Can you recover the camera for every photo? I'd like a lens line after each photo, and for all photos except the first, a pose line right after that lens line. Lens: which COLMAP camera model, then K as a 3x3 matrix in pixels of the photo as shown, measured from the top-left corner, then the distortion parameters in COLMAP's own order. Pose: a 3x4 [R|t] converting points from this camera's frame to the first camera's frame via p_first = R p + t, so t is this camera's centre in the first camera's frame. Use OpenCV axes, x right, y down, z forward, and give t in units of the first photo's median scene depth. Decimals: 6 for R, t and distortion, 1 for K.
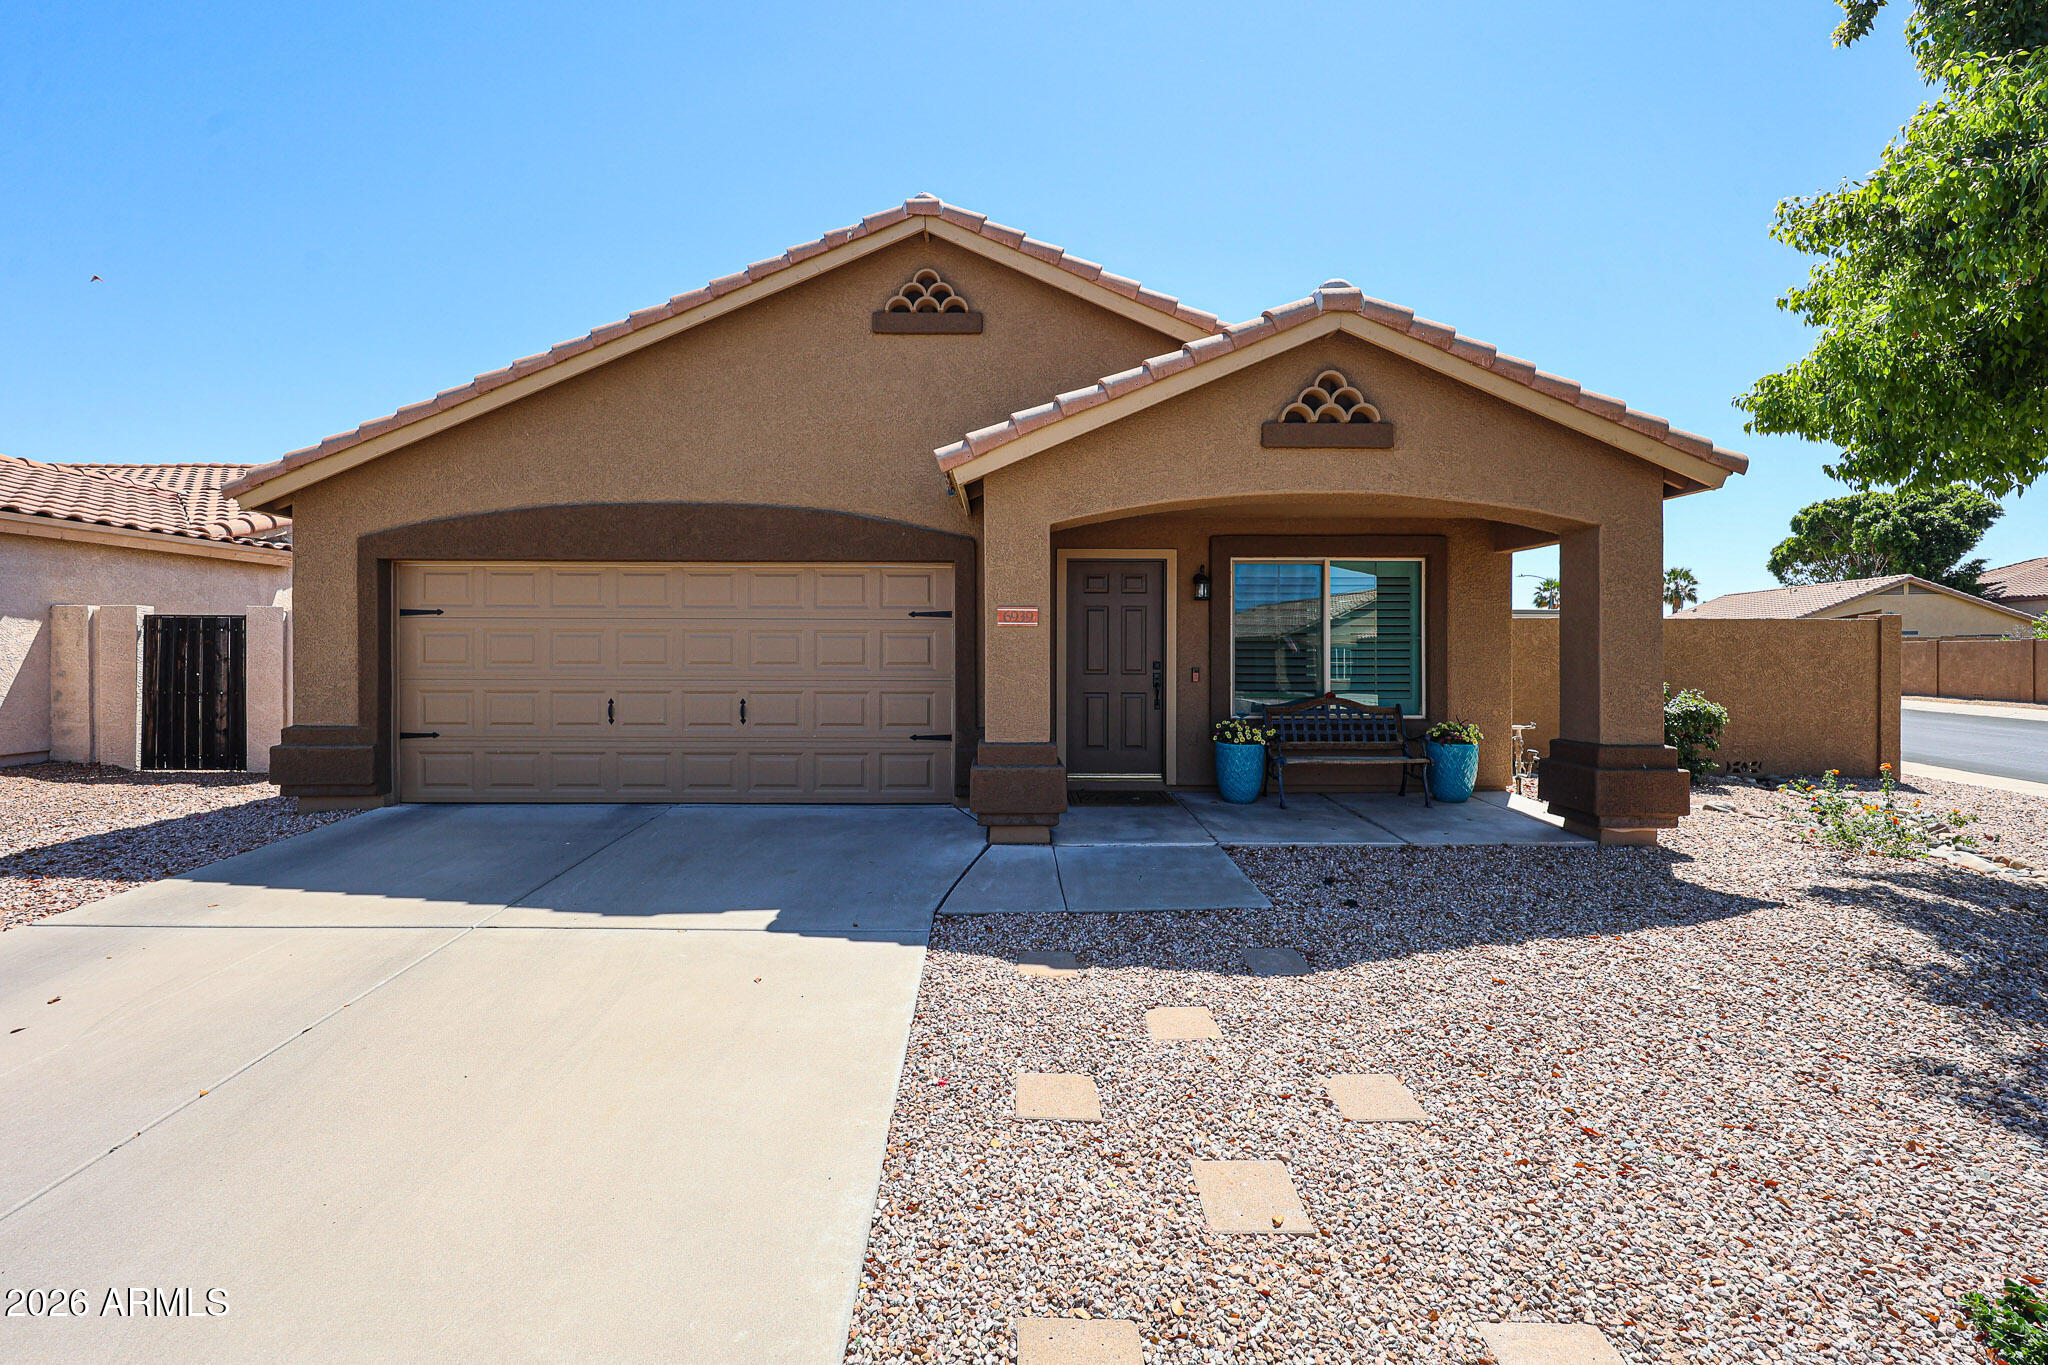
lens RADIAL K [[756.4, 0, 1019.8], [0, 756.4, 648.1], [0, 0, 1]] dist [0.002238, -0.000250]
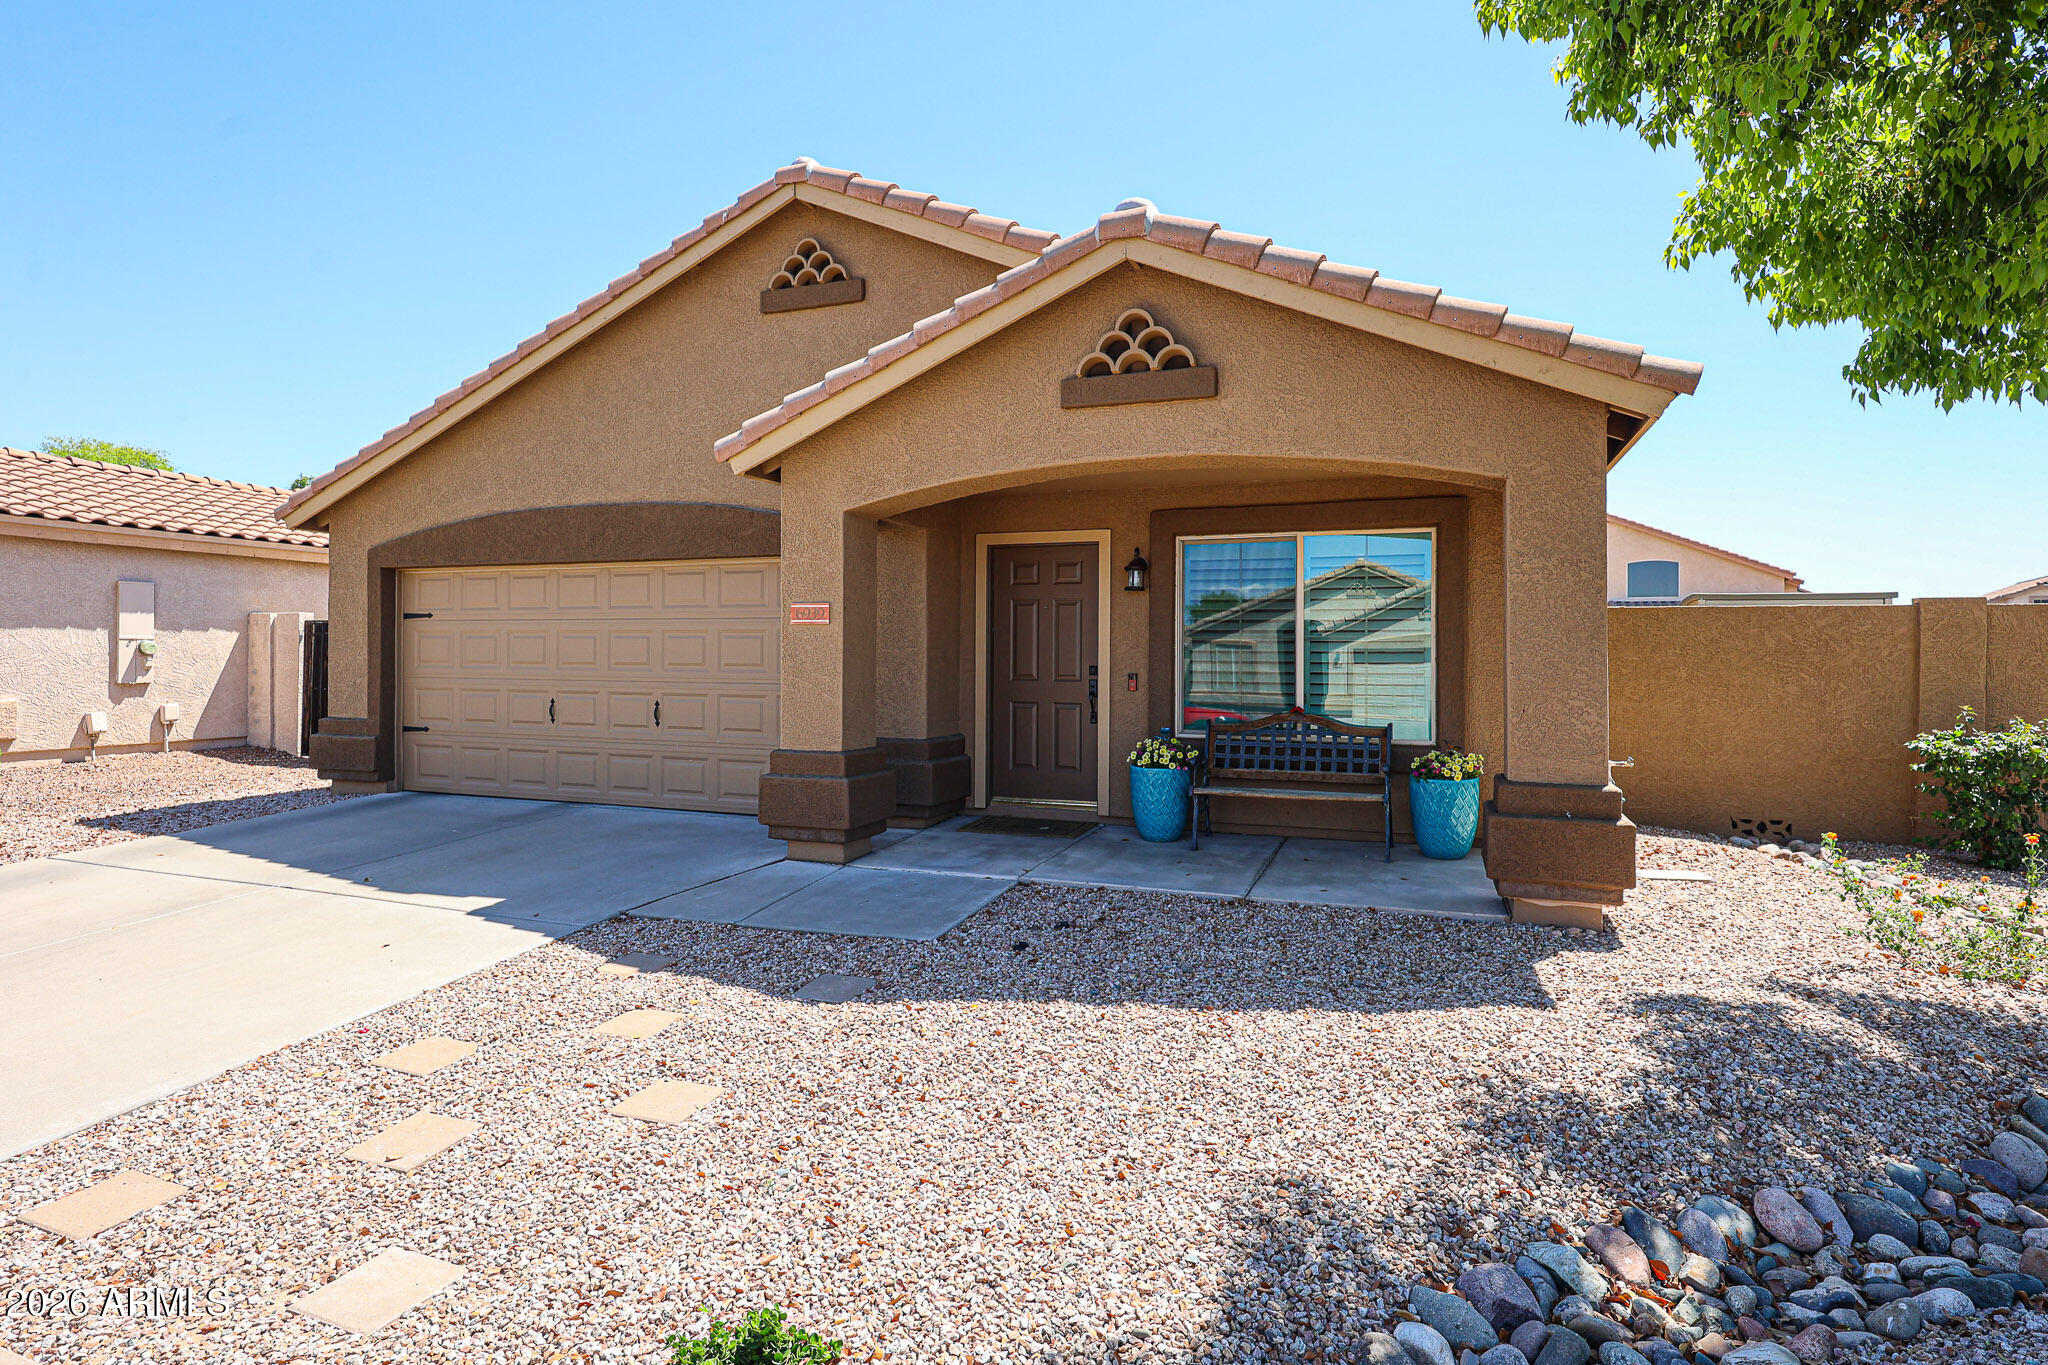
lens RADIAL K [[941.5, 0, 1019.6], [0, 941.5, 647.0], [0, 0, 1]] dist [0.000968, -0.000143]
pose [[0.947120, -0.000048, -0.320879, 0.477023], [-0.002252, 0.999974, -0.006795, 0.004815], [0.320871, 0.007159, 0.947096, -0.001436]]
